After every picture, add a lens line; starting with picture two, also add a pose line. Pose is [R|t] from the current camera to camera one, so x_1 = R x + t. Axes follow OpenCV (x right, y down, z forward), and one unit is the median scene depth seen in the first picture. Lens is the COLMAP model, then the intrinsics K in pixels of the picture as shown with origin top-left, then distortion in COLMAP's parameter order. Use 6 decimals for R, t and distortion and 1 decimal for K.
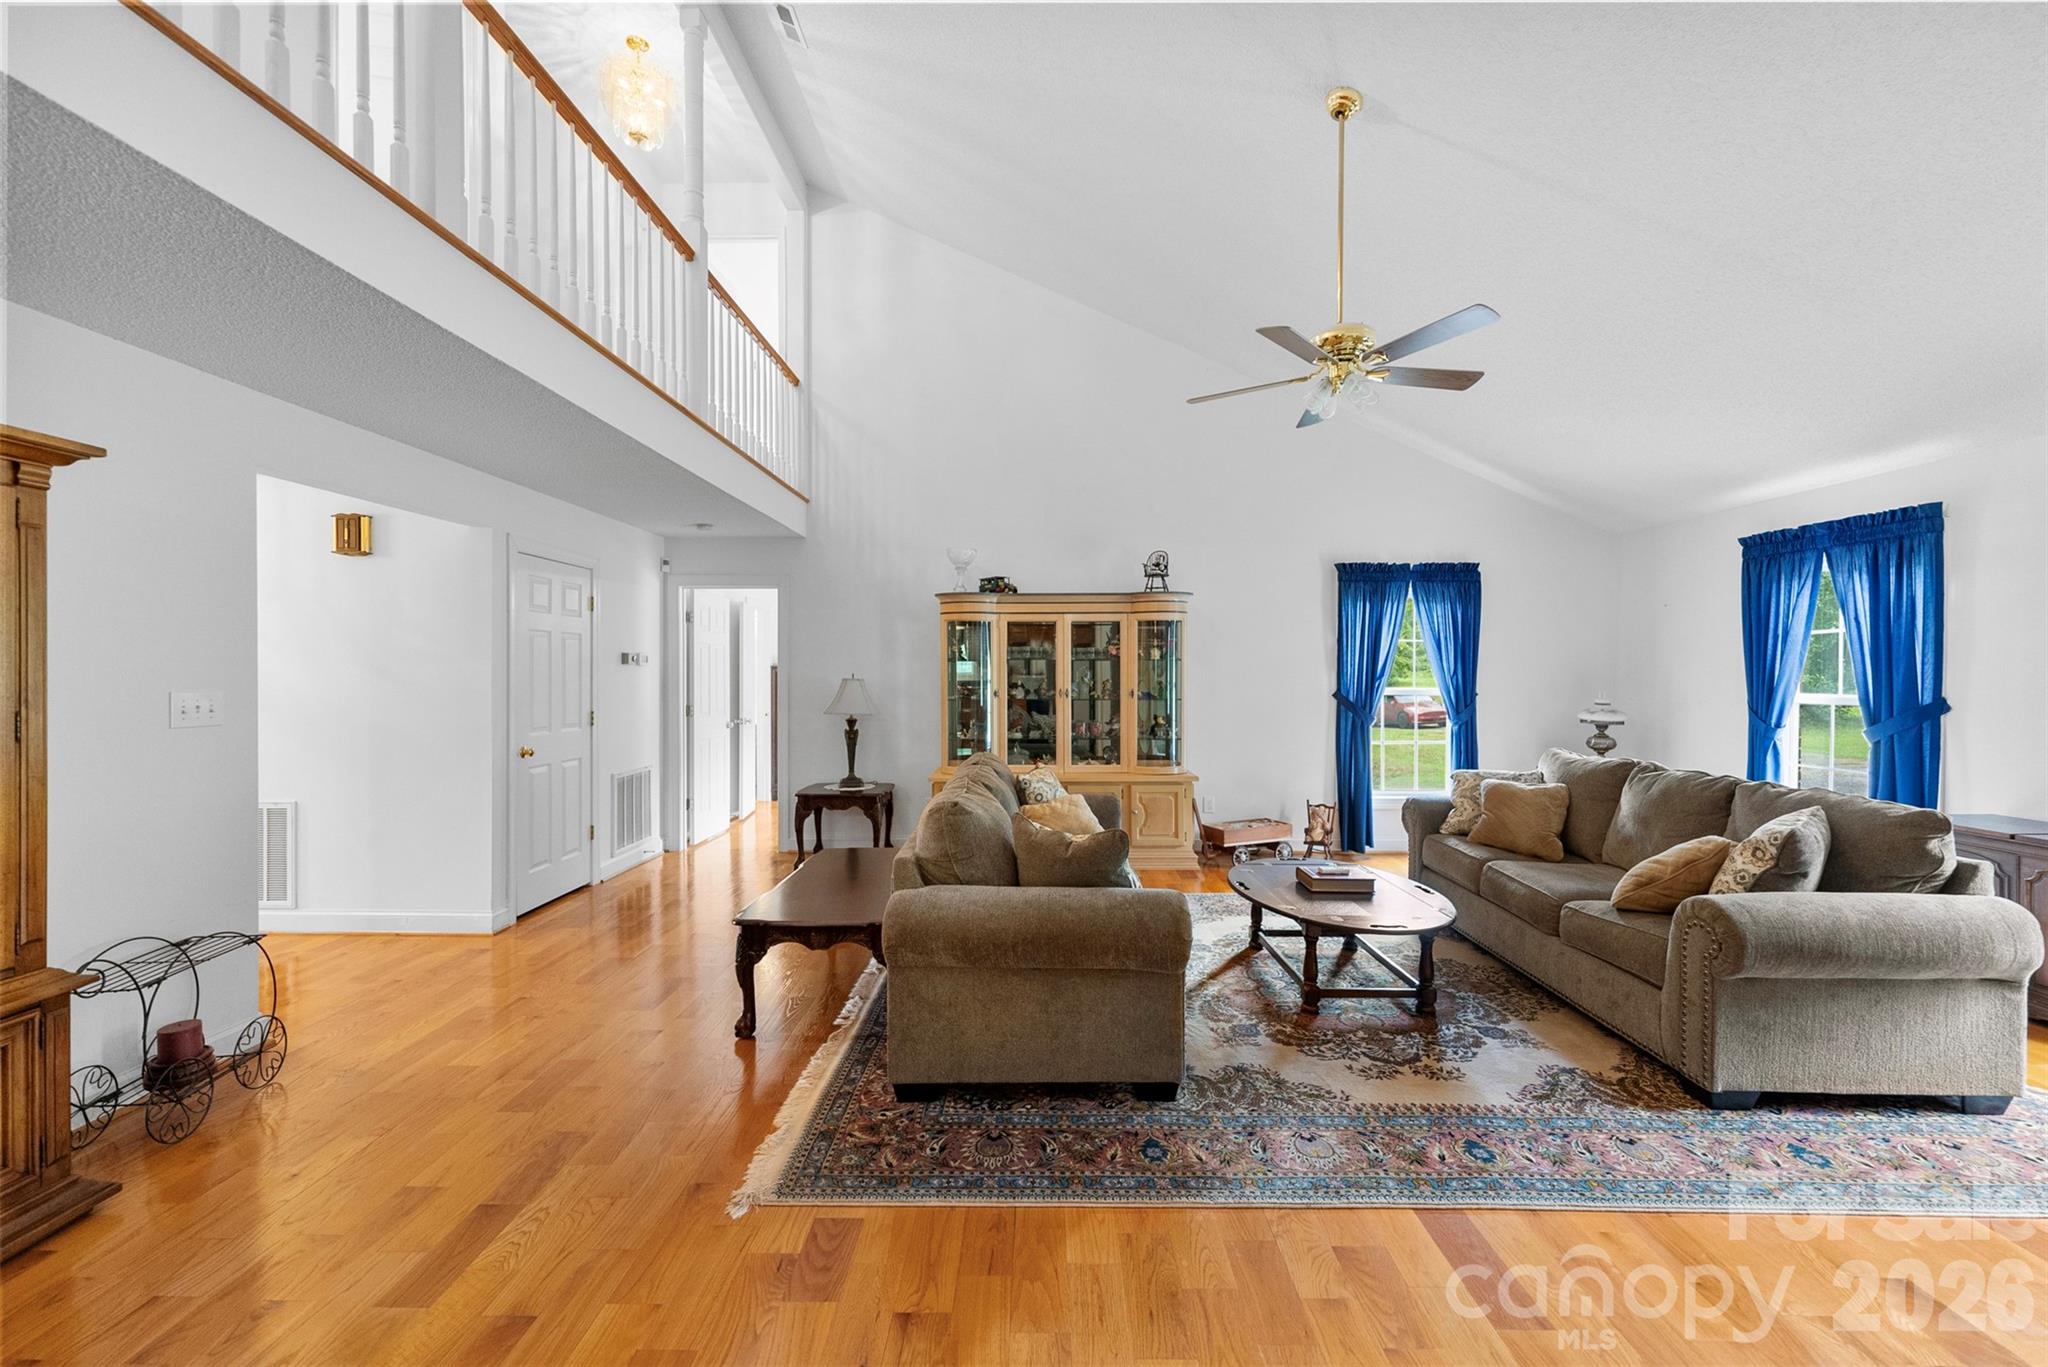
lens RADIAL K [[827.1, 0, 1012.9], [0, 827.1, 658.1], [0, 0, 1]] dist [0.000020, -0.000134]
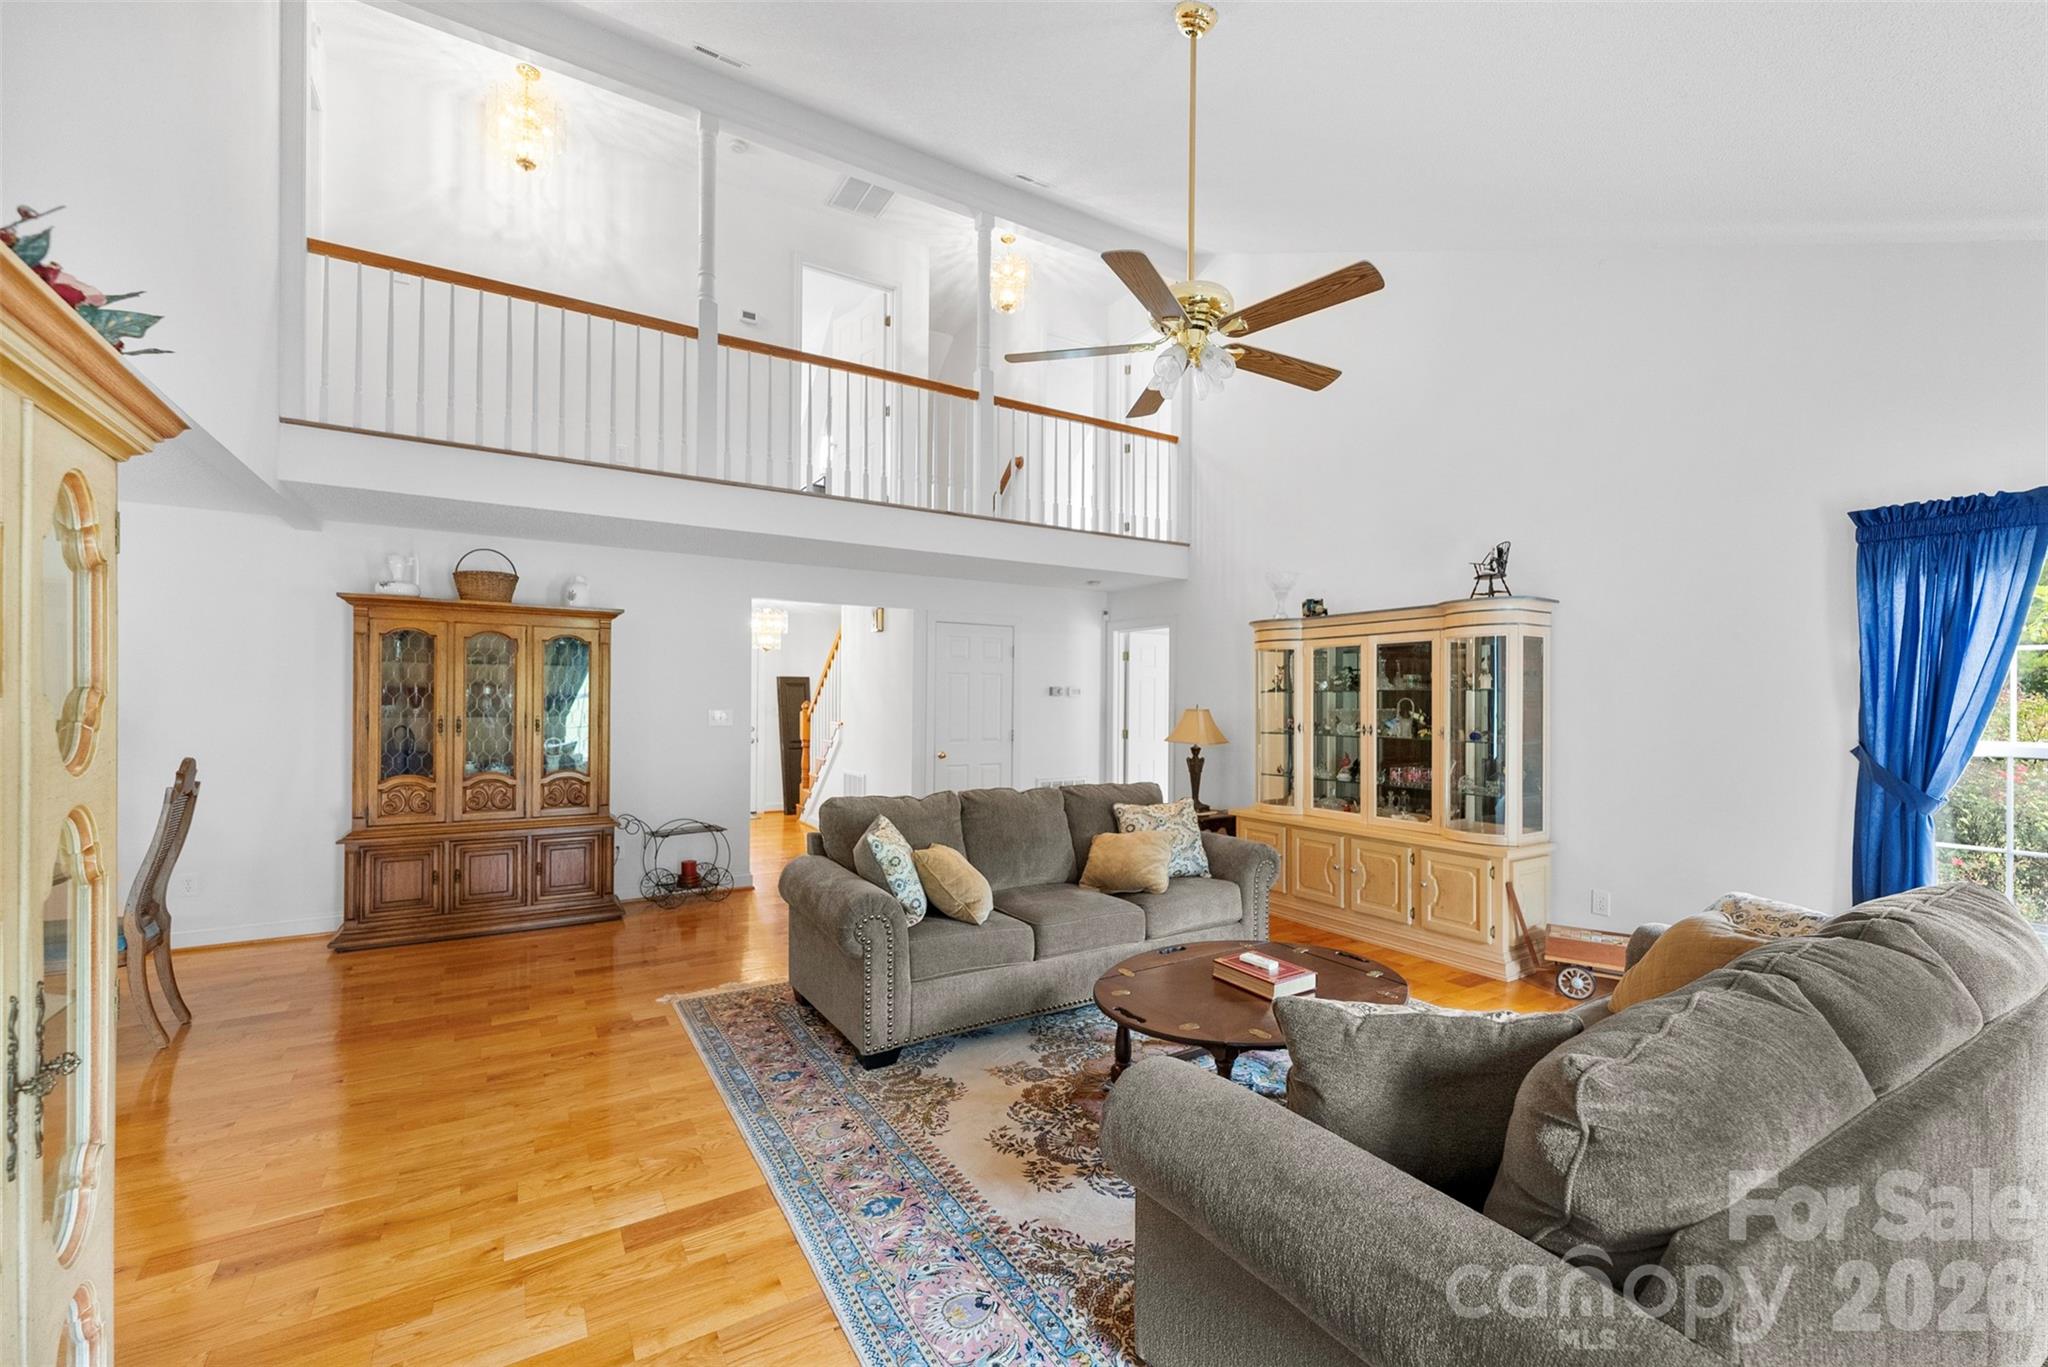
lens RADIAL K [[827.1, 0, 1012.9], [0, 827.1, 658.1], [0, 0, 1]] dist [0.000020, -0.000134]
pose [[0.535950, -0.039882, -0.843307, 0.644759], [0.006637, 0.999052, -0.043030, 0.004009], [0.844224, 0.017465, 0.535707, 0.265999]]
